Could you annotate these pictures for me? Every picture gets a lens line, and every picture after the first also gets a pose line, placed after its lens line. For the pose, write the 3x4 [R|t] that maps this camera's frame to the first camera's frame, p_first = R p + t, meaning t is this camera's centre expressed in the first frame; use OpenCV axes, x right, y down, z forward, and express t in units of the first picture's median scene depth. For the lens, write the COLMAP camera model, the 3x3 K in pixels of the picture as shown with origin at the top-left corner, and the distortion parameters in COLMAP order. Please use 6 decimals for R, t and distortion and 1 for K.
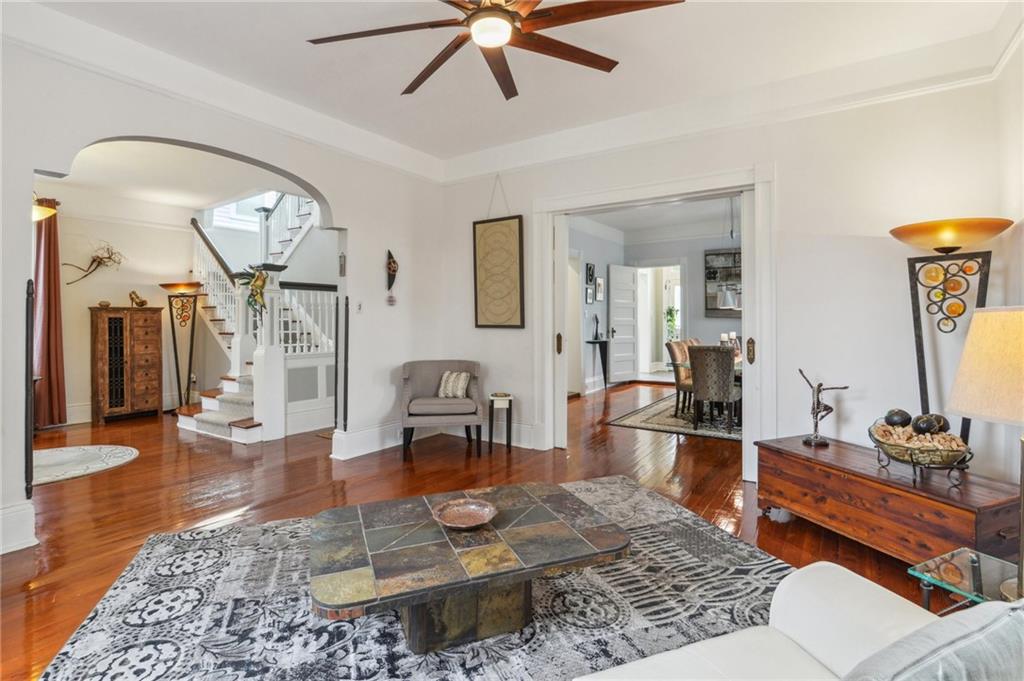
lens RADIAL K [[481.9, 0, 512.6], [0, 481.9, 313.6], [0, 0, 1]] dist [-0.015629, 0.000106]
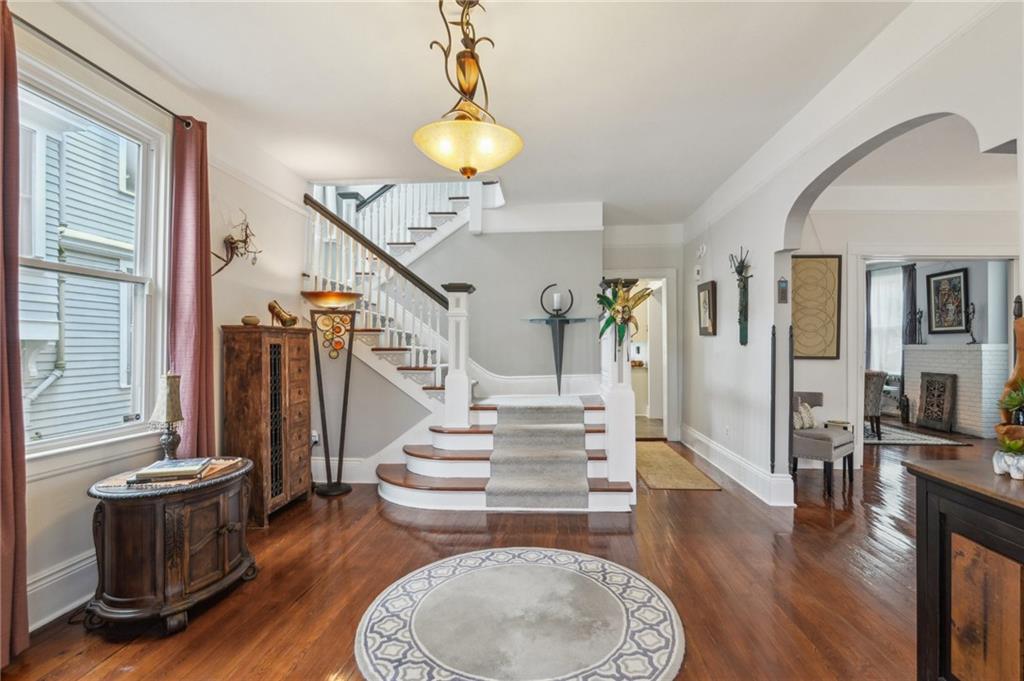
lens RADIAL K [[474.7, 0, 515.6], [0, 474.7, 339.2], [0, 0, 1]] dist [-0.014588, -0.000059]
pose [[0.864379, 0.016260, 0.502578, -0.865100], [-0.013172, 0.999866, -0.009695, 0.003696], [-0.502669, 0.001760, 0.864477, 0.339600]]
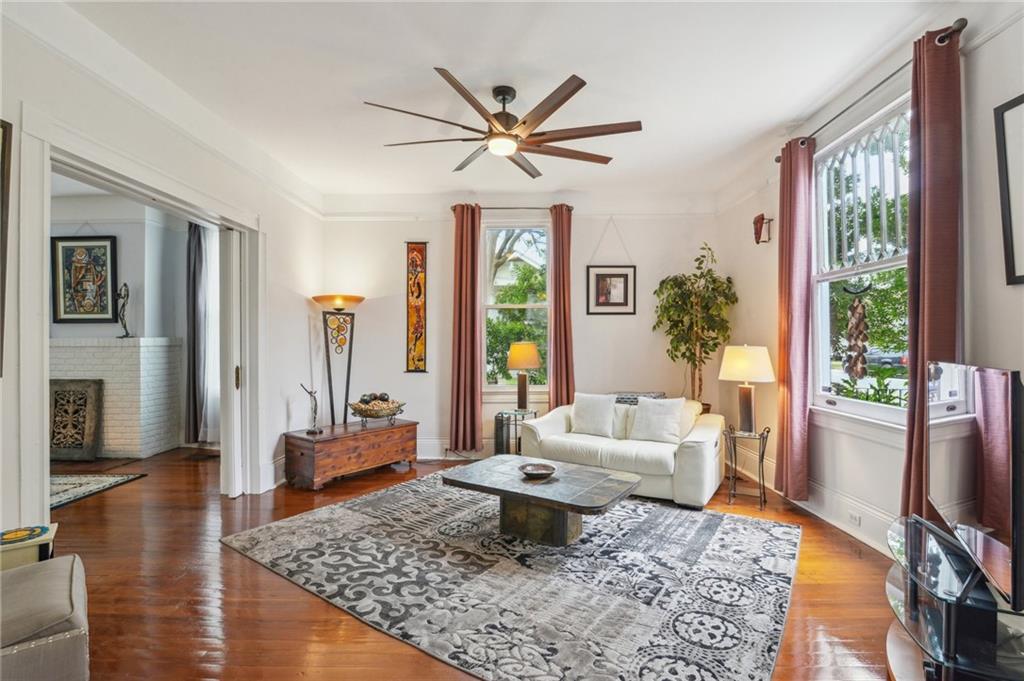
lens RADIAL K [[474.7, 0, 515.6], [0, 474.7, 339.2], [0, 0, 1]] dist [-0.014588, -0.000059]
pose [[-0.549513, 0.005547, 0.835467, -0.454947], [-0.001445, 0.999970, -0.007590, -0.001821], [-0.835484, -0.005378, -0.549488, 0.638229]]
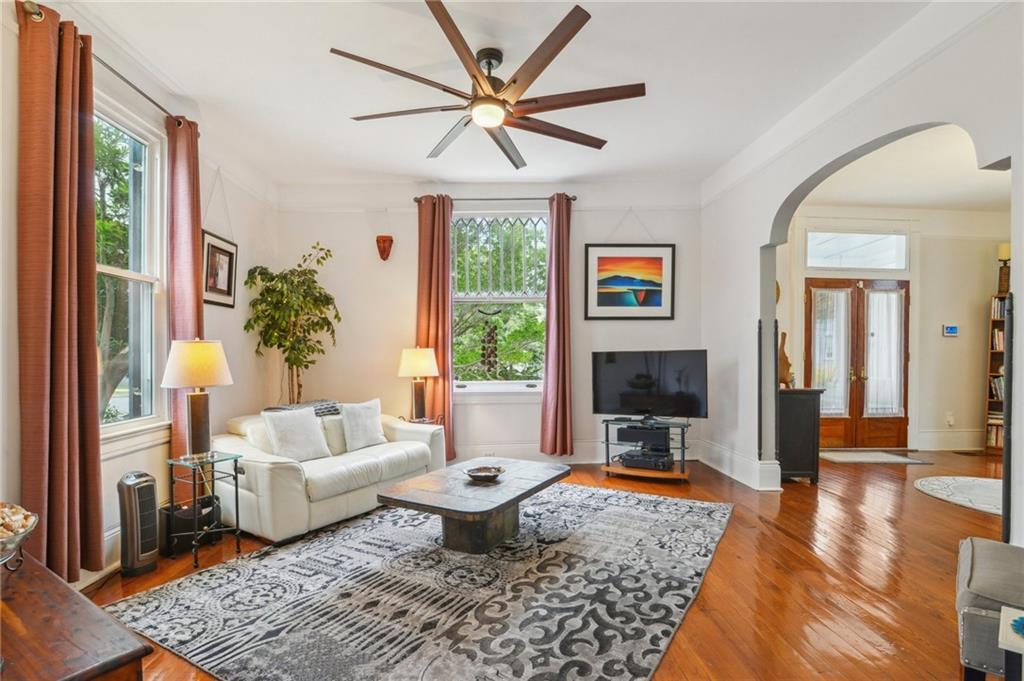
lens RADIAL K [[500.8, 0, 508.3], [0, 500.8, 364.2], [0, 0, 1]] dist [-0.009822, 0.000322]
pose [[-0.799718, 0.018062, -0.600104, 0.259348], [0.010656, 0.999817, 0.015891, 0.016767], [0.600281, 0.006313, -0.799764, 0.763309]]
